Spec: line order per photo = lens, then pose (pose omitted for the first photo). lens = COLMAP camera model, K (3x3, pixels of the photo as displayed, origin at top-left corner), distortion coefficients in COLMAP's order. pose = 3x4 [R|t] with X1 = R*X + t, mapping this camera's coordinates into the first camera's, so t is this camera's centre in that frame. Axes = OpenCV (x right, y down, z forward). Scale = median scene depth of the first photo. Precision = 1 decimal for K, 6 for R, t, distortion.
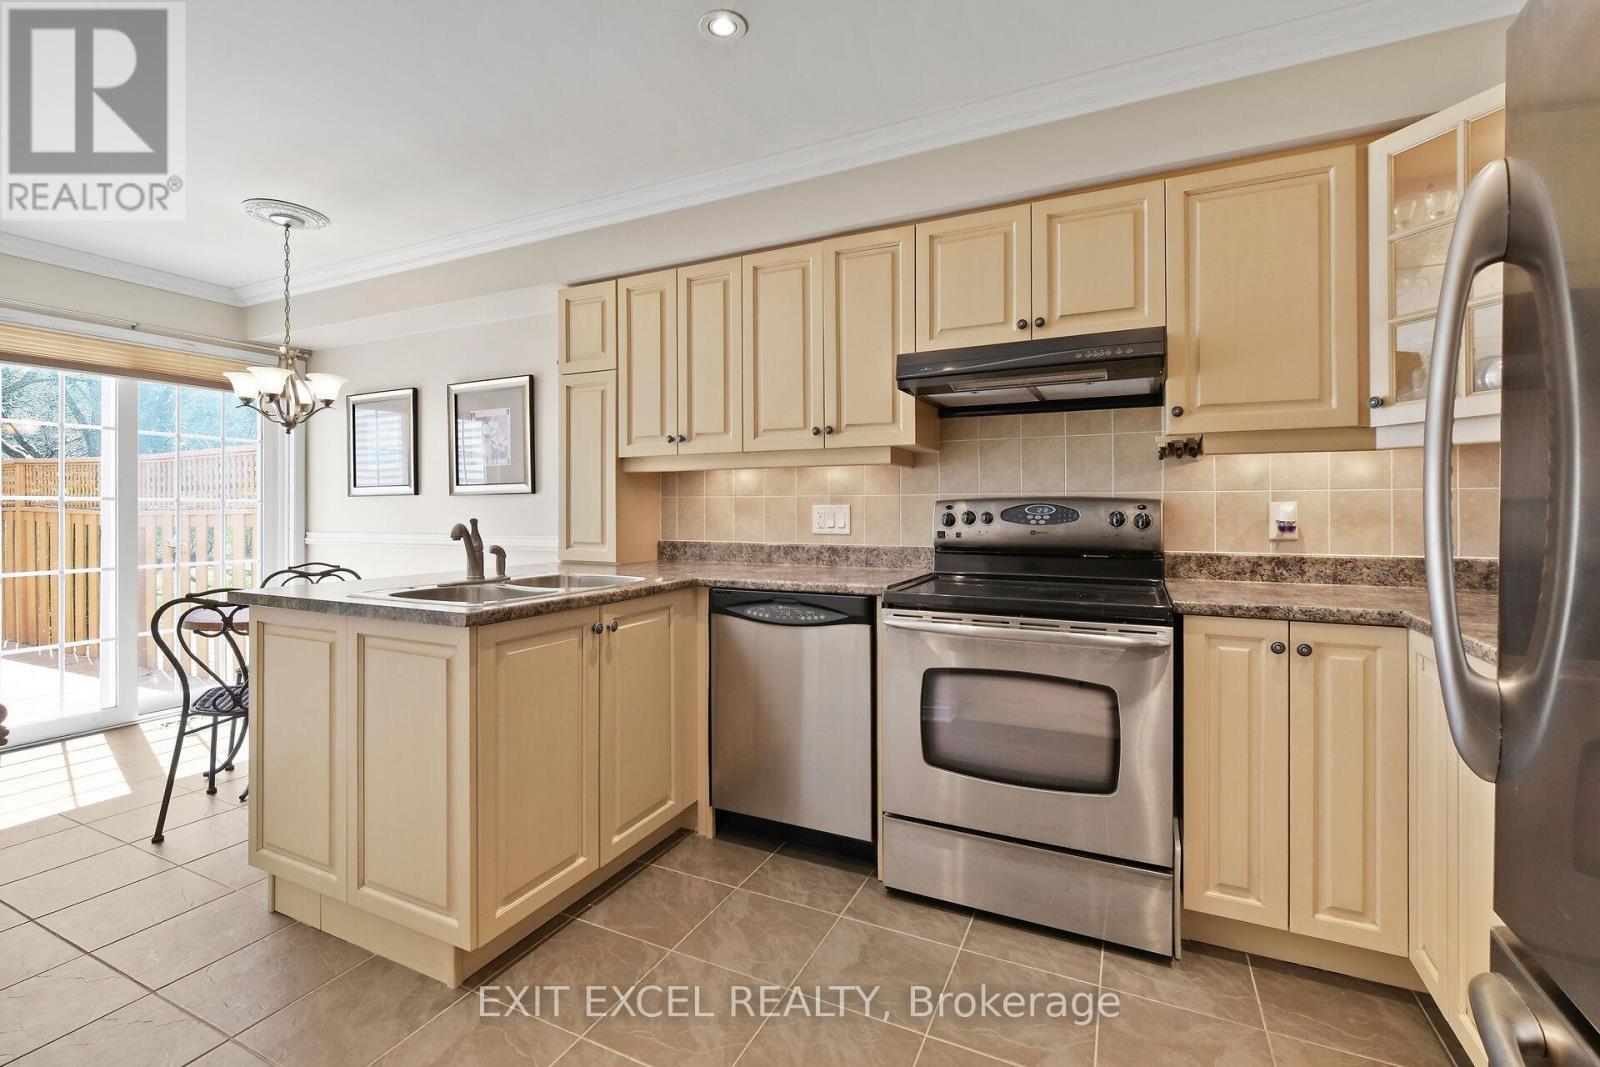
lens RADIAL K [[703.3, 0, 794.0], [0, 703.3, 508.5], [0, 0, 1]] dist [-0.004768, -0.001344]
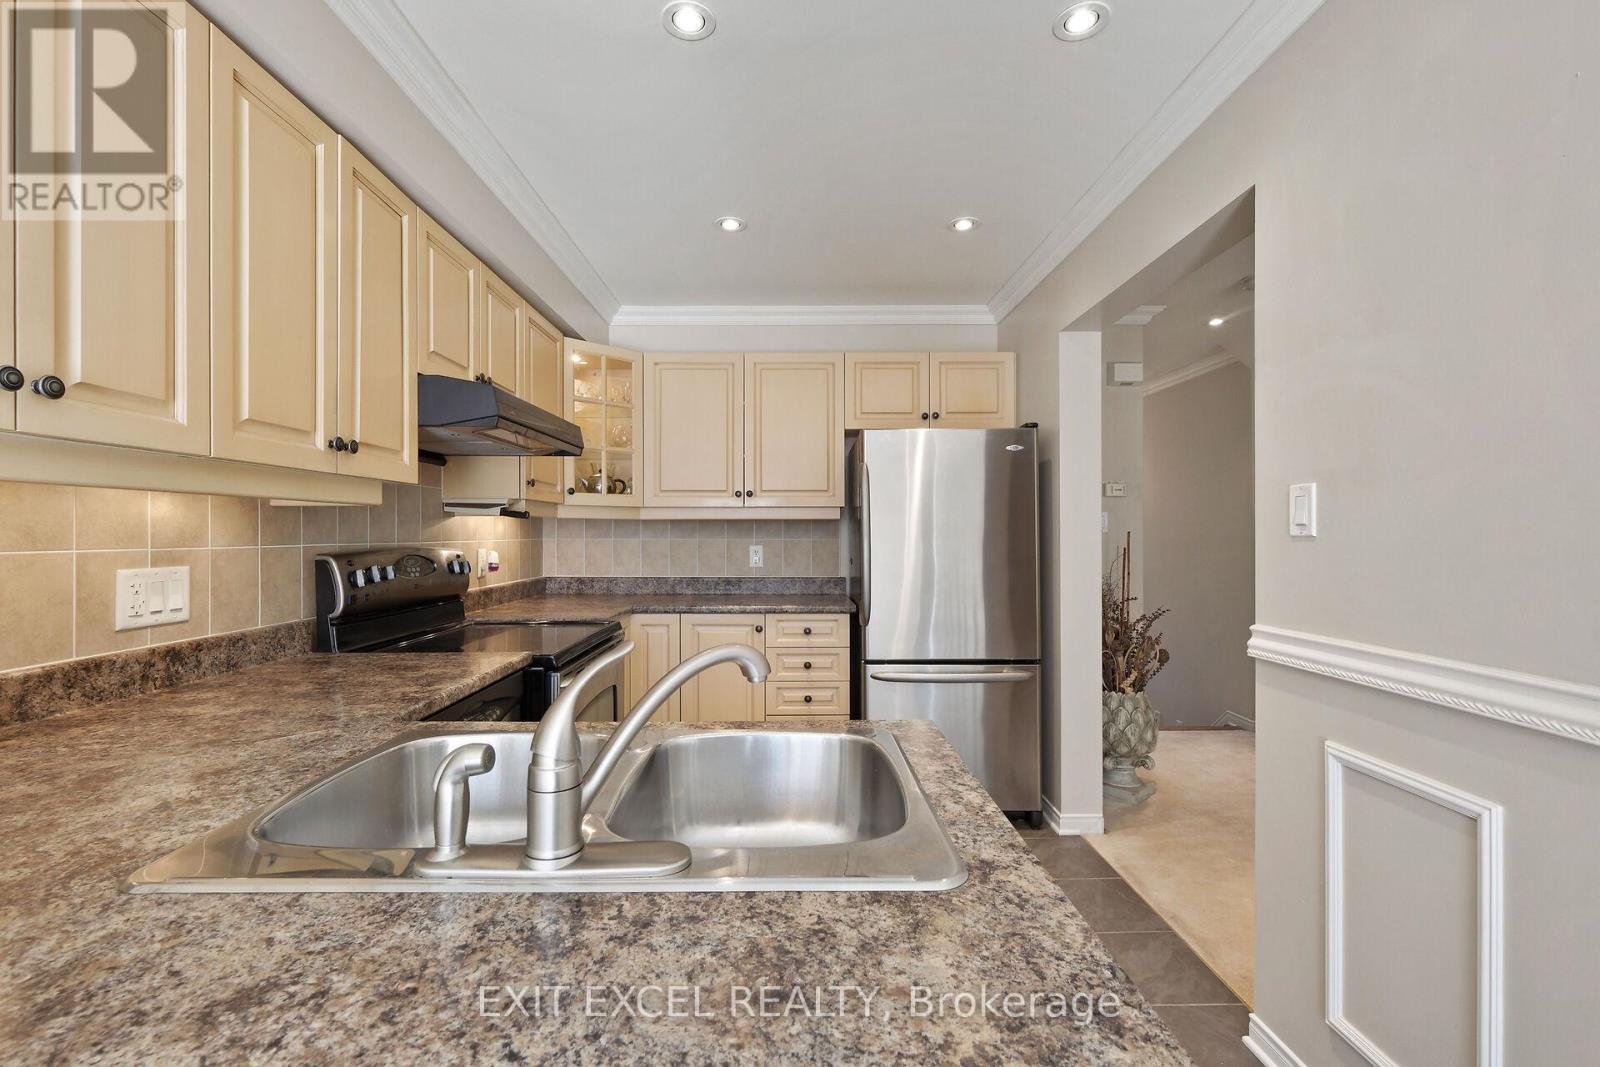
lens RADIAL K [[703.3, 0, 785.0], [0, 703.3, 532.3], [0, 0, 1]] dist [-0.004768, -0.001344]
pose [[-0.432925, 0.003180, 0.901424, -0.675854], [0.001698, 0.999995, -0.002713, -0.031934], [-0.901428, 0.000357, -0.432928, 0.912344]]
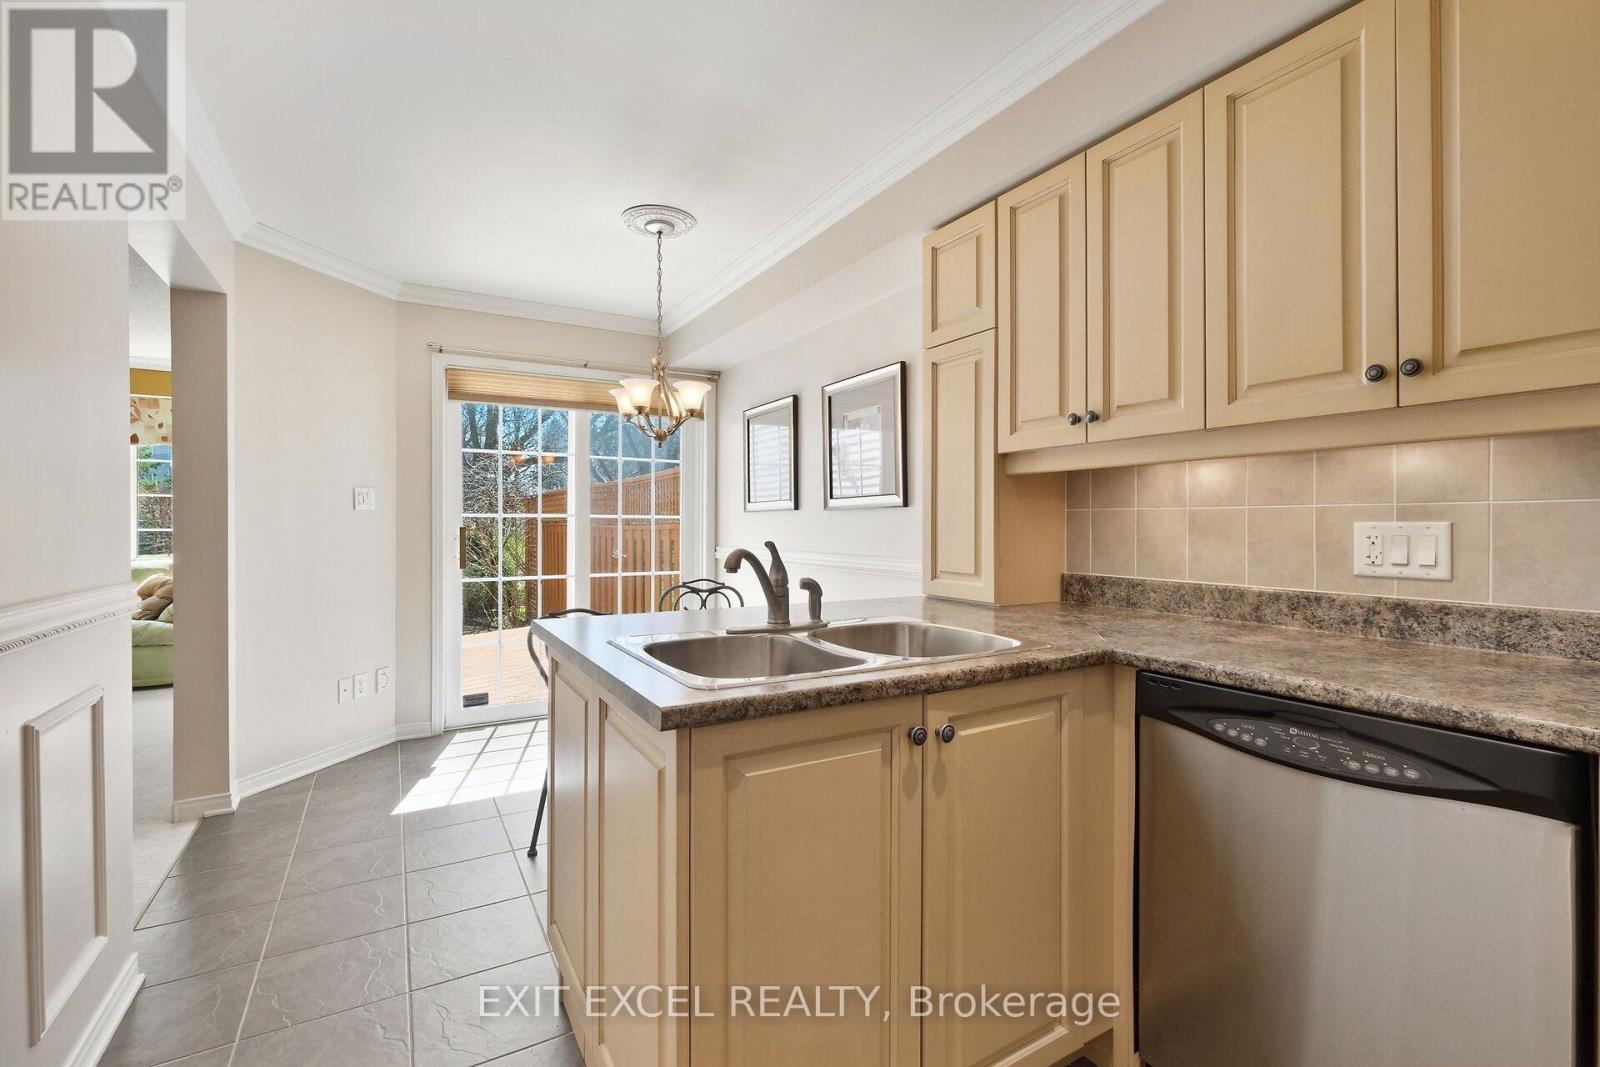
lens RADIAL K [[703.3, 0, 789.9], [0, 703.3, 524.1], [0, 0, 1]] dist [-0.004768, -0.001344]
pose [[0.824787, 0.002368, -0.565438, -0.030054], [-0.002379, 0.999997, 0.000717, -0.002731], [0.565438, 0.000754, 0.824790, 0.358343]]
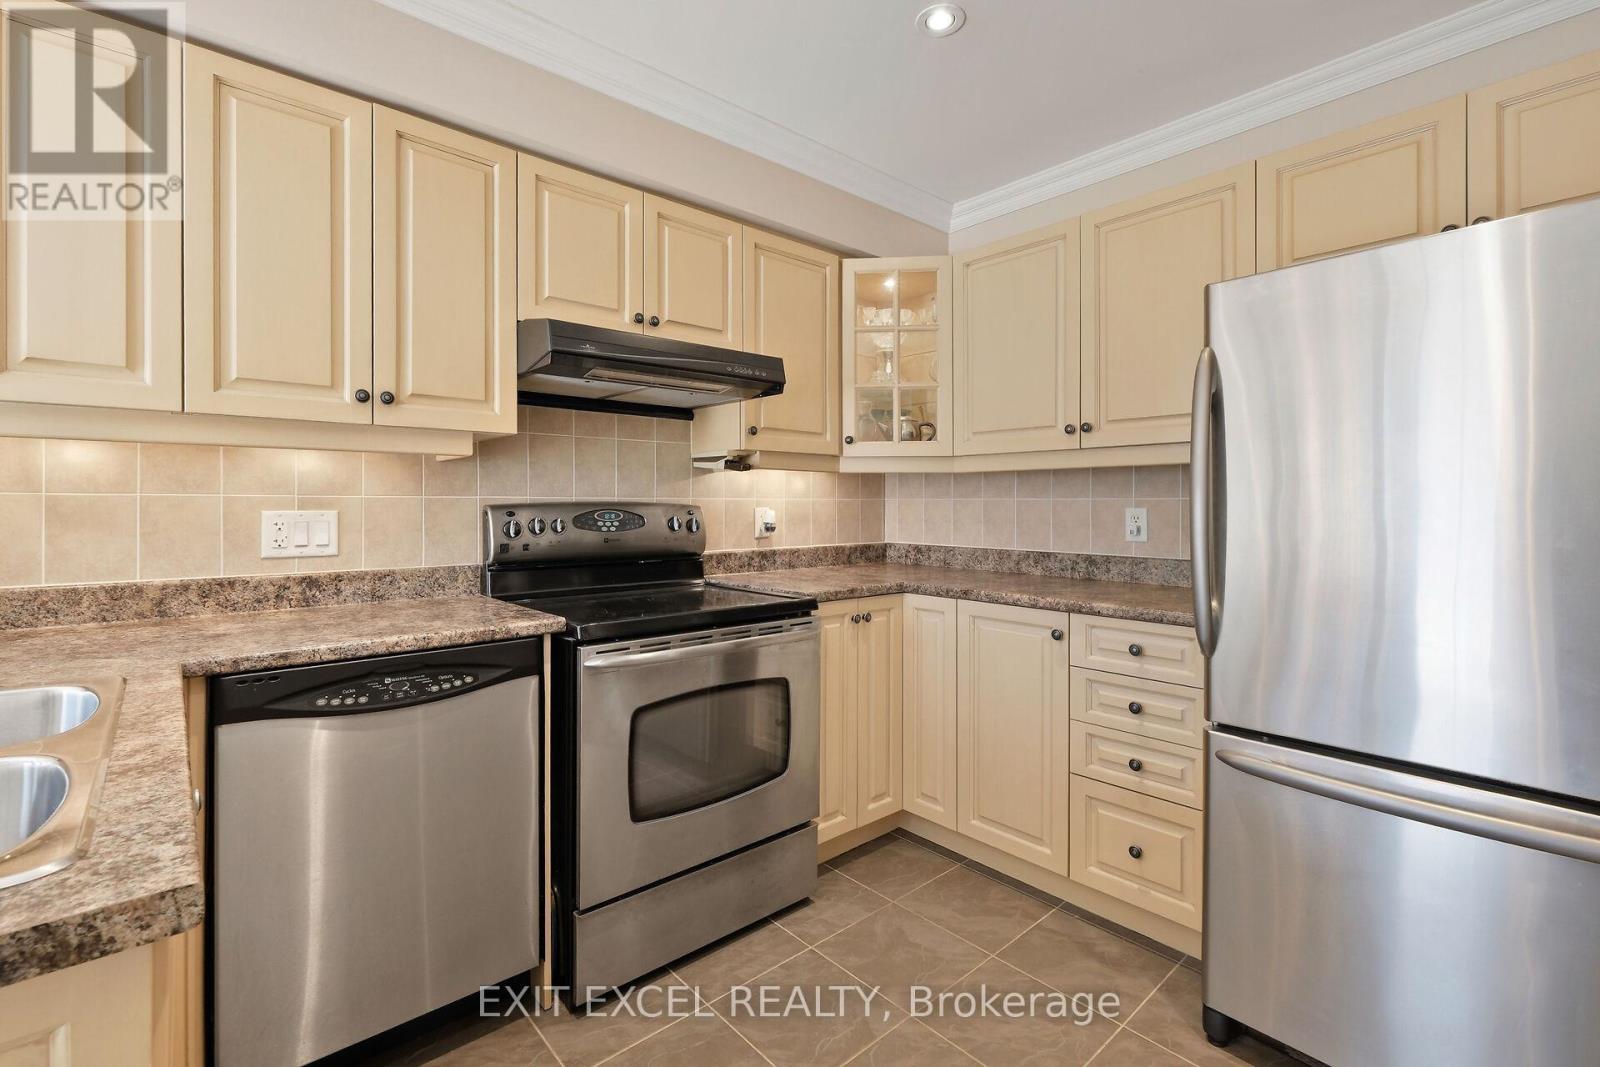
lens RADIAL K [[703.3, 0, 775.0], [0, 703.3, 504.3], [0, 0, 1]] dist [-0.004768, -0.001344]
pose [[0.400679, 0.003206, 0.916213, -0.399895], [-0.001203, 0.999995, -0.002973, -0.010327], [-0.916218, 0.000089, 0.400681, 0.401639]]
